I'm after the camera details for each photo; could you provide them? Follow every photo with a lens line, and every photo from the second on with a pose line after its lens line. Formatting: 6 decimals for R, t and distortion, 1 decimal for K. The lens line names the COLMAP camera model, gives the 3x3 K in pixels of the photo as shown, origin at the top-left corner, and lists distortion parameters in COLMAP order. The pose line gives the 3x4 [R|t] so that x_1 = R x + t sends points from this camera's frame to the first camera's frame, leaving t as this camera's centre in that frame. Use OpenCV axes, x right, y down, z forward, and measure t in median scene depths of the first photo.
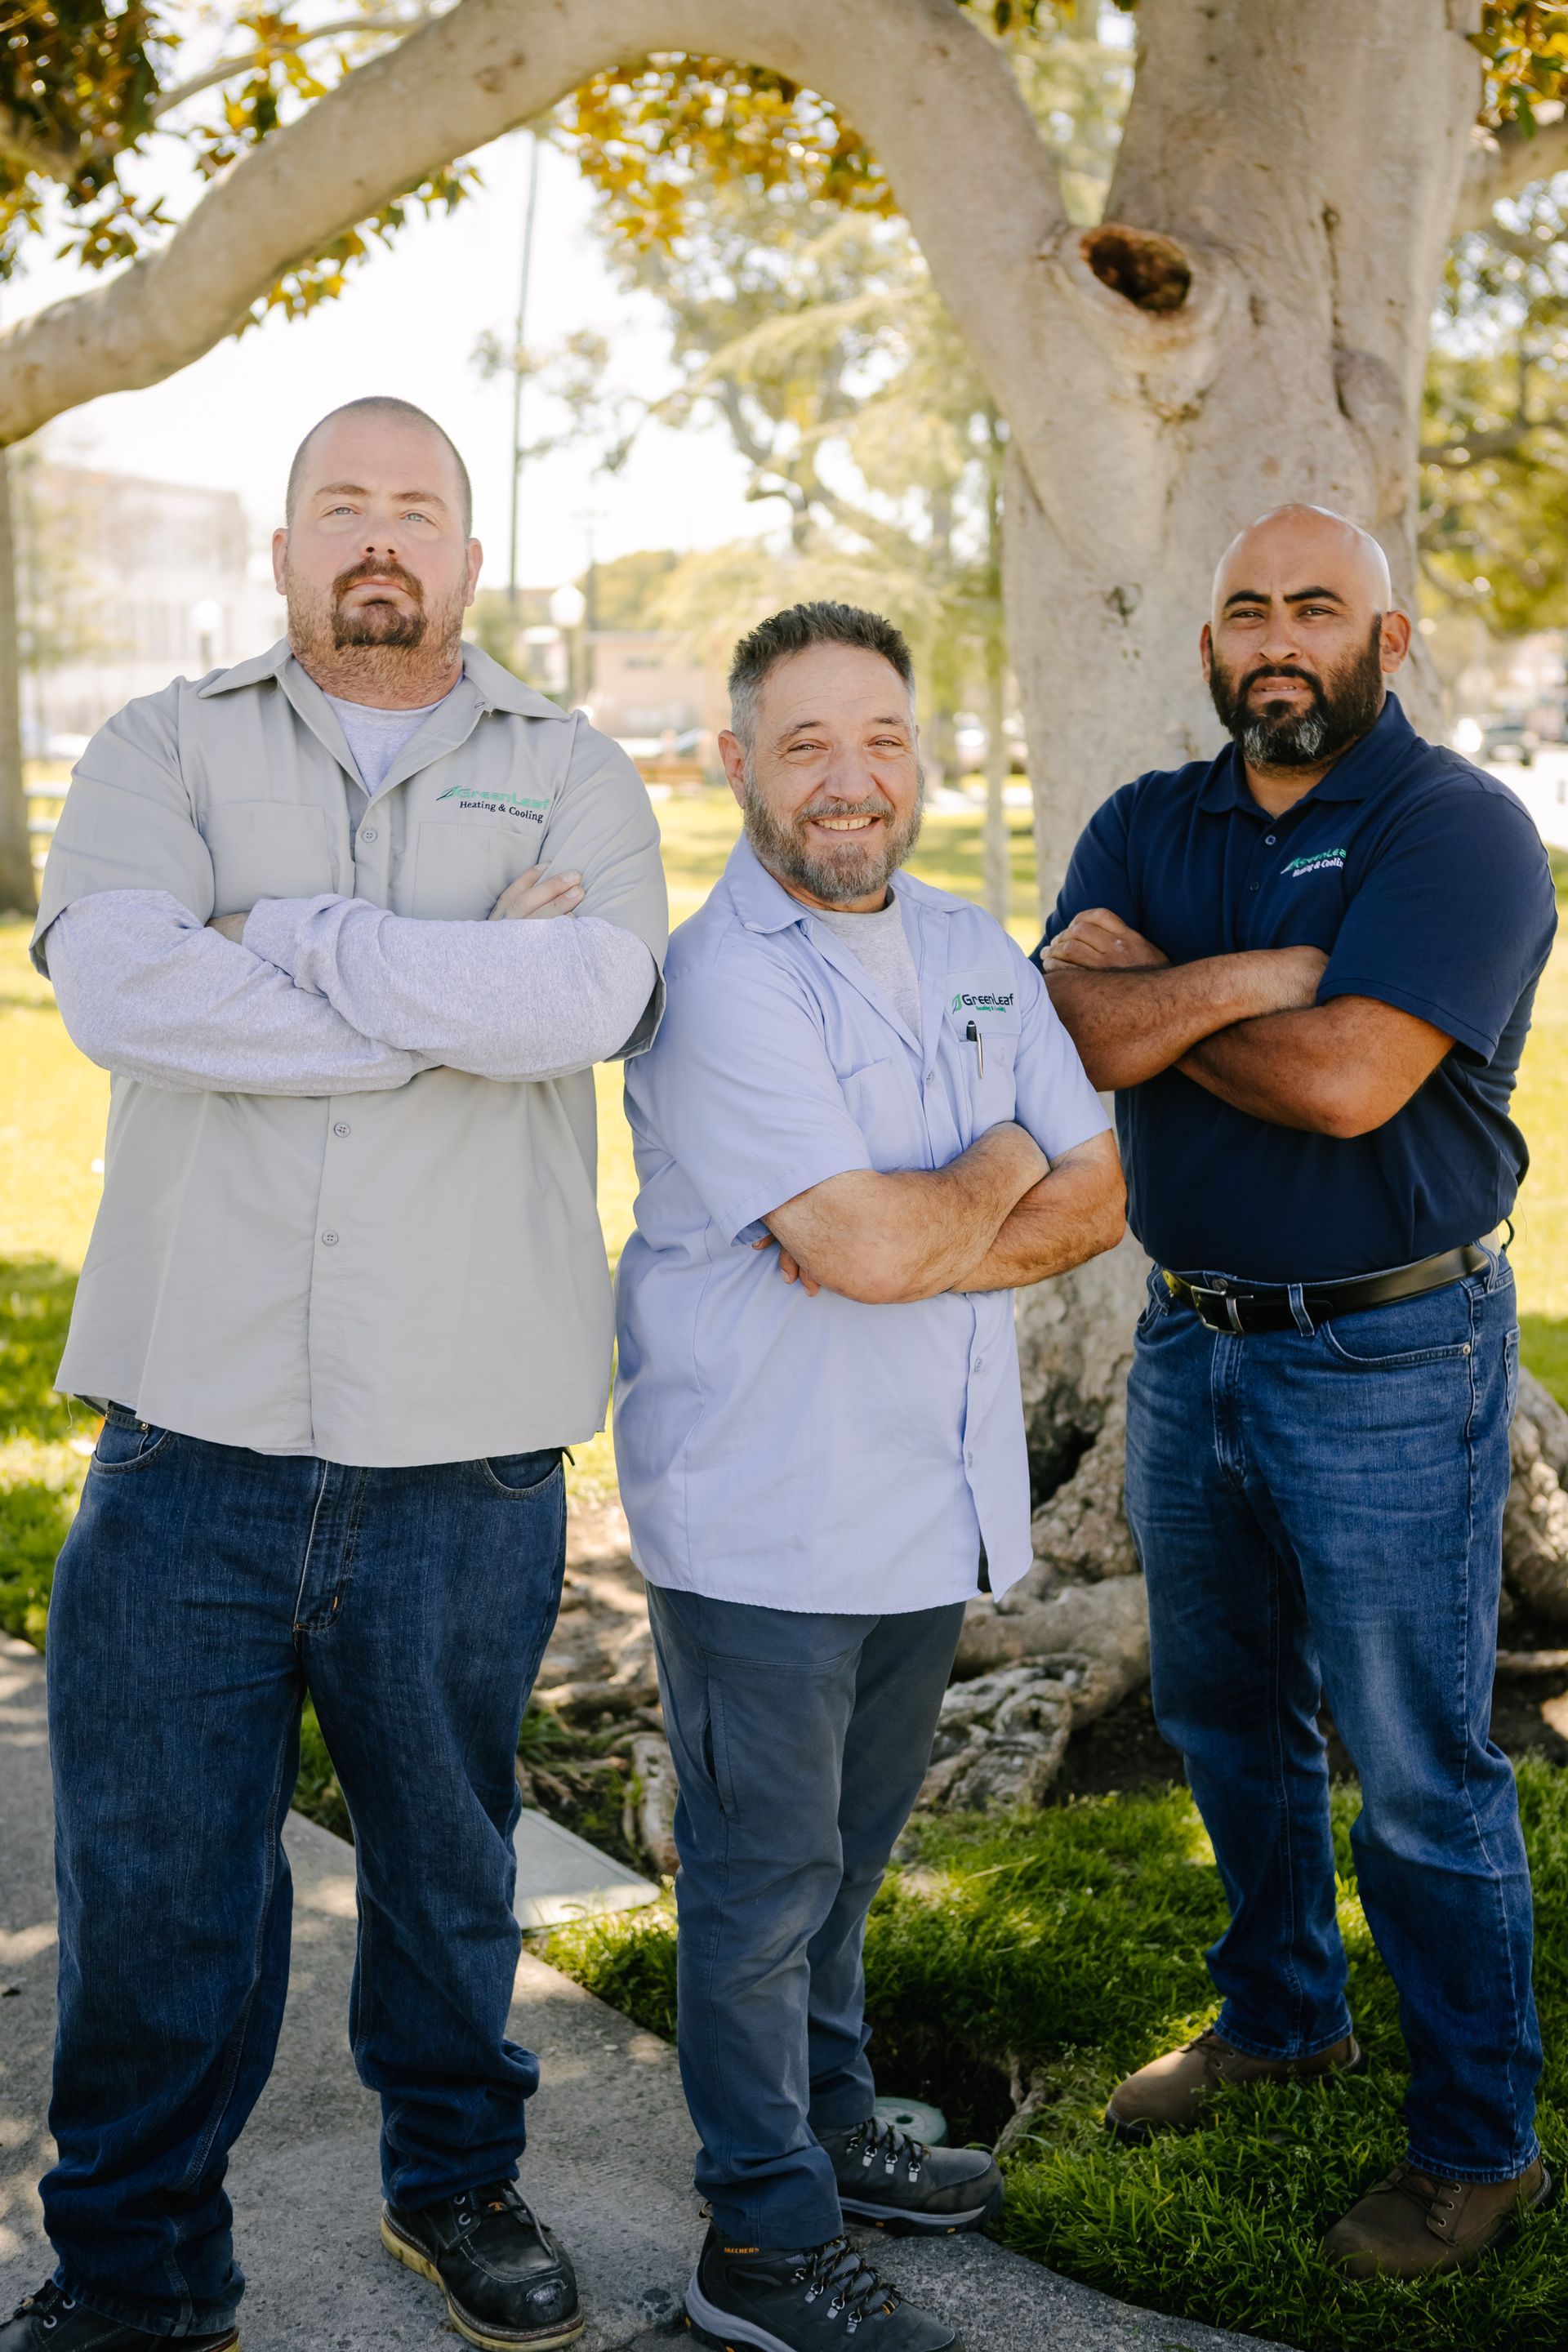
lens RADIAL K [[3090.3, 0, 766.3], [0, 3090.3, 1150.1], [0, 0, 1]] dist [-0.013804, -0.019581]
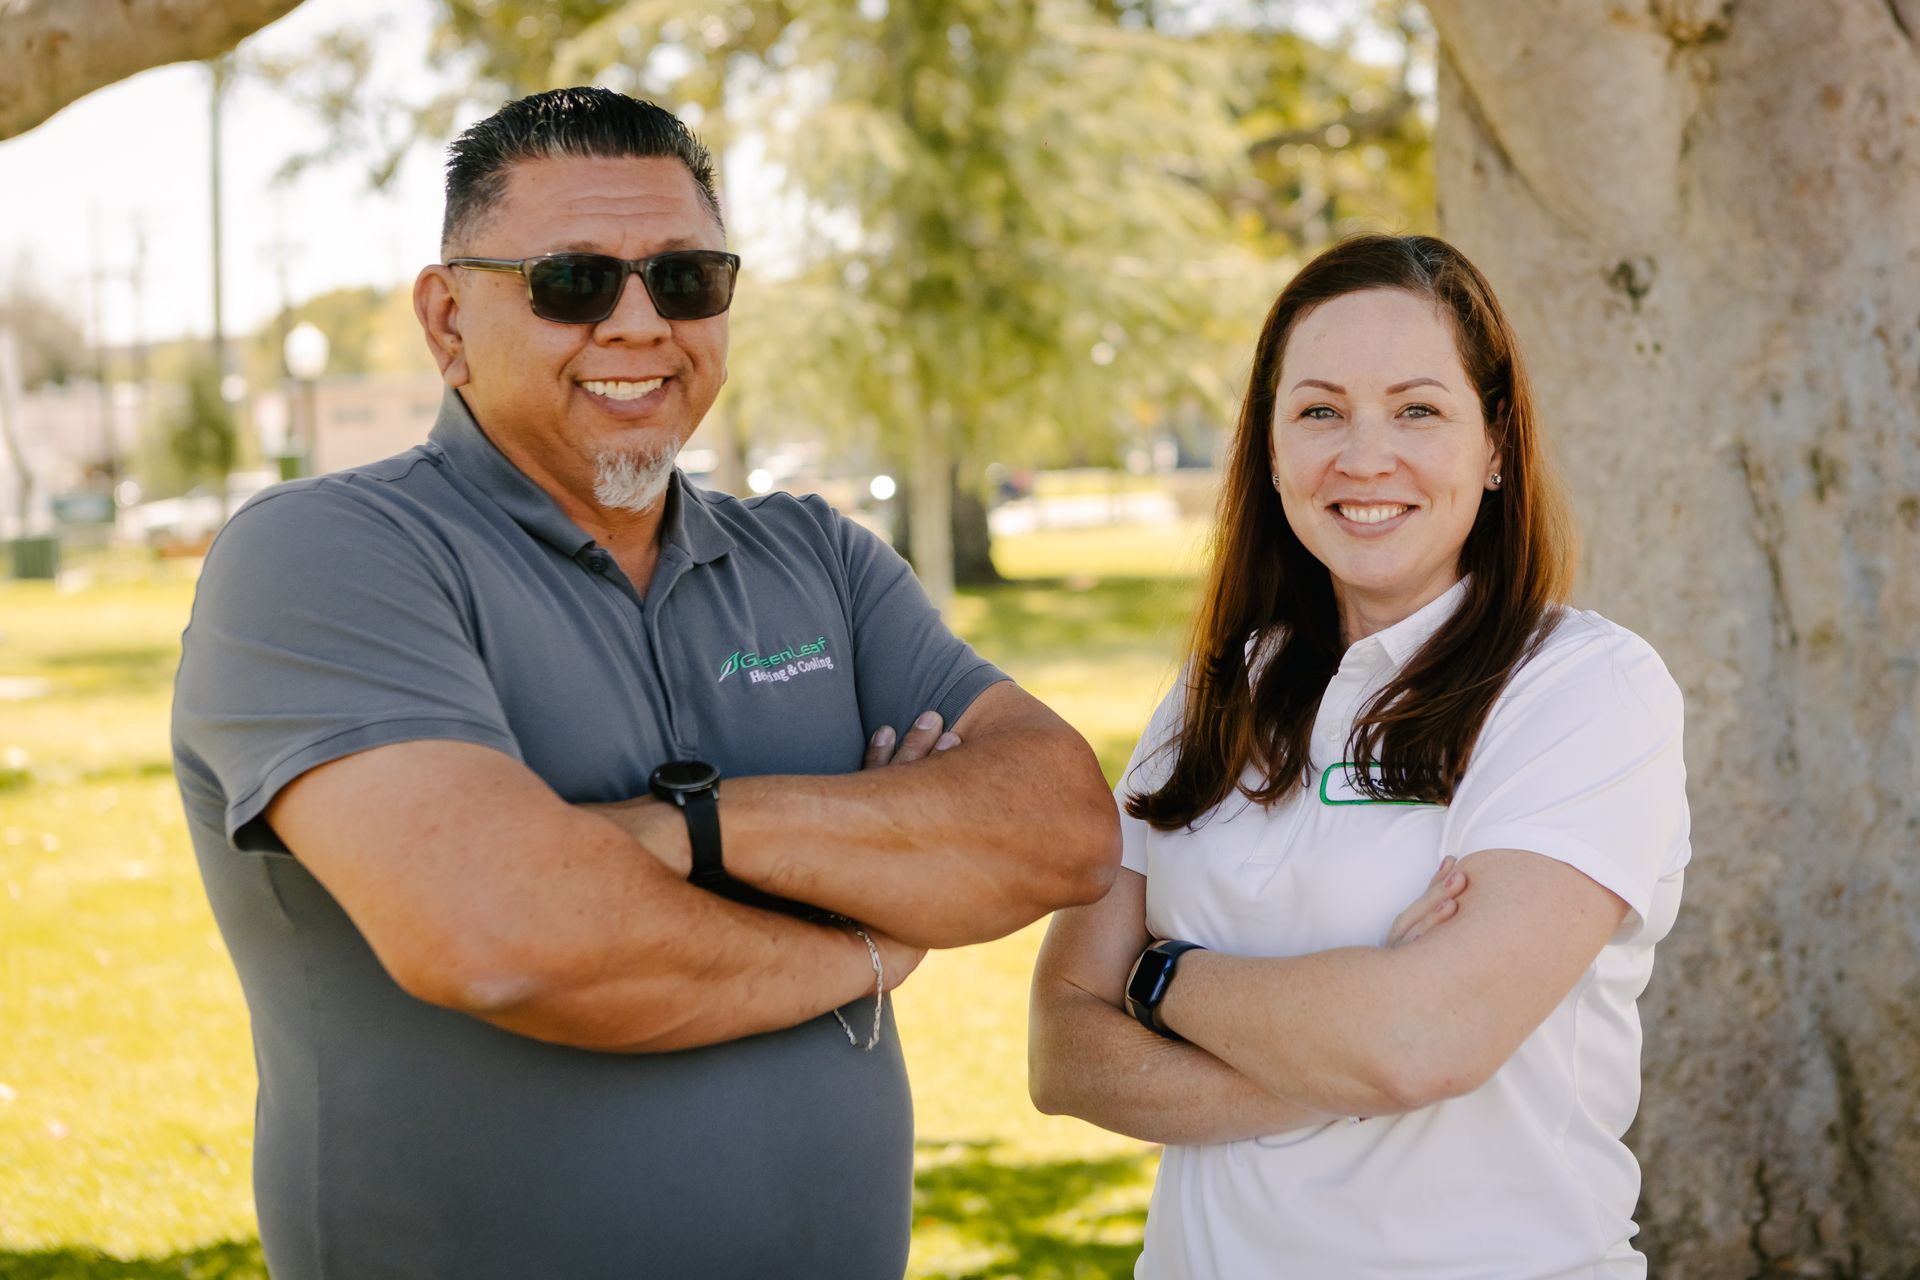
lens RADIAL K [[3535.6, 0, 959.9], [0, 3535.6, 516.3], [0, 0, 1]] dist [-0.063105, -0.095476]
pose [[0.988466, -0.050679, 0.142709, -0.174561], [0.067793, 0.990729, -0.117731, -0.029460], [-0.135420, 0.126048, 0.982738, 0.179082]]
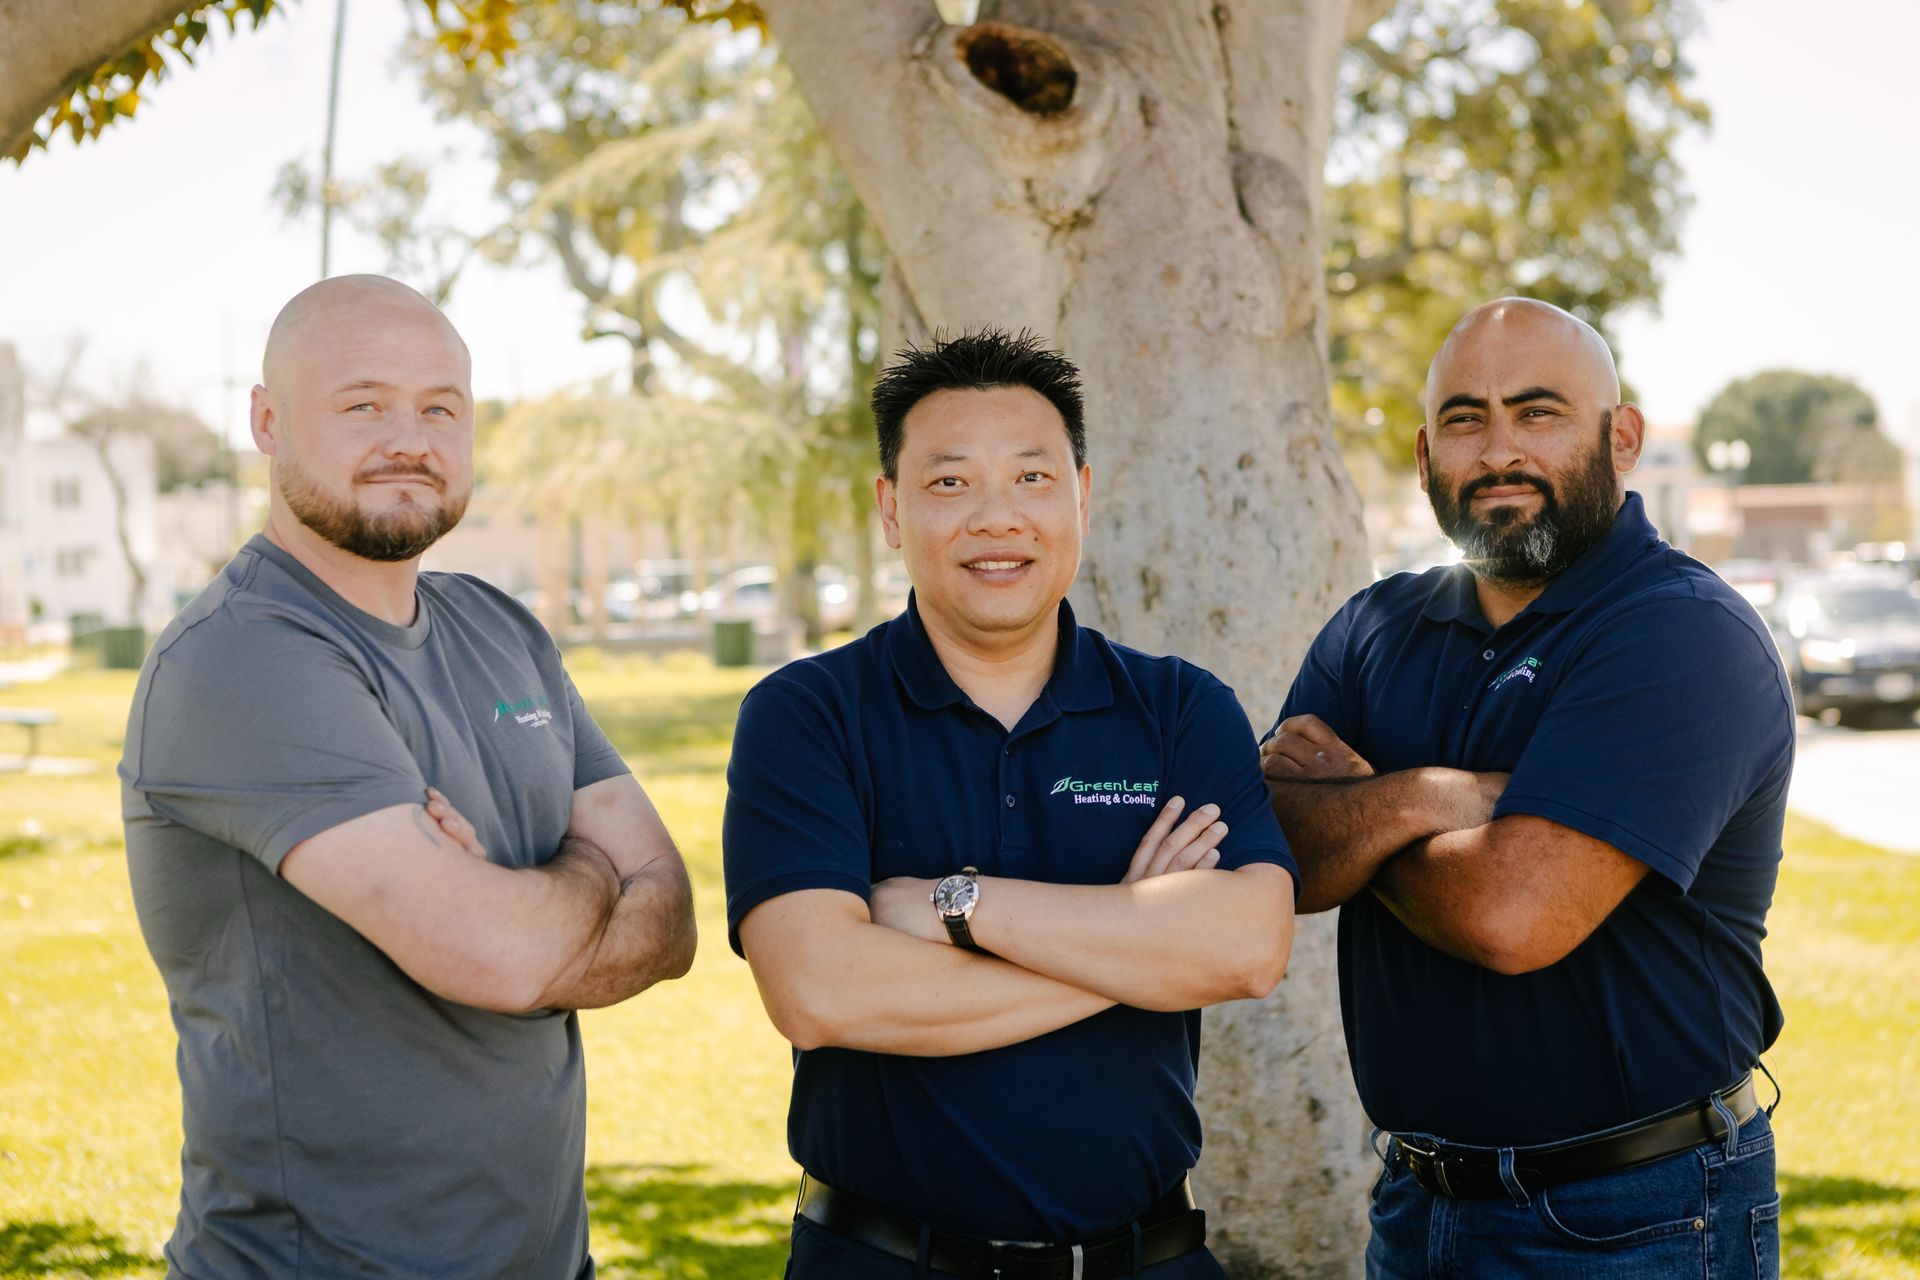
lens RADIAL K [[3407.4, 0, 1027.4], [0, 3407.4, 565.1], [0, 0, 1]] dist [-0.022016, -0.214038]
pose [[0.992119, -0.024542, 0.122872, -0.006007], [0.041672, 0.989436, -0.138848, 0.003433], [-0.118166, 0.142875, 0.982661, 0.017298]]
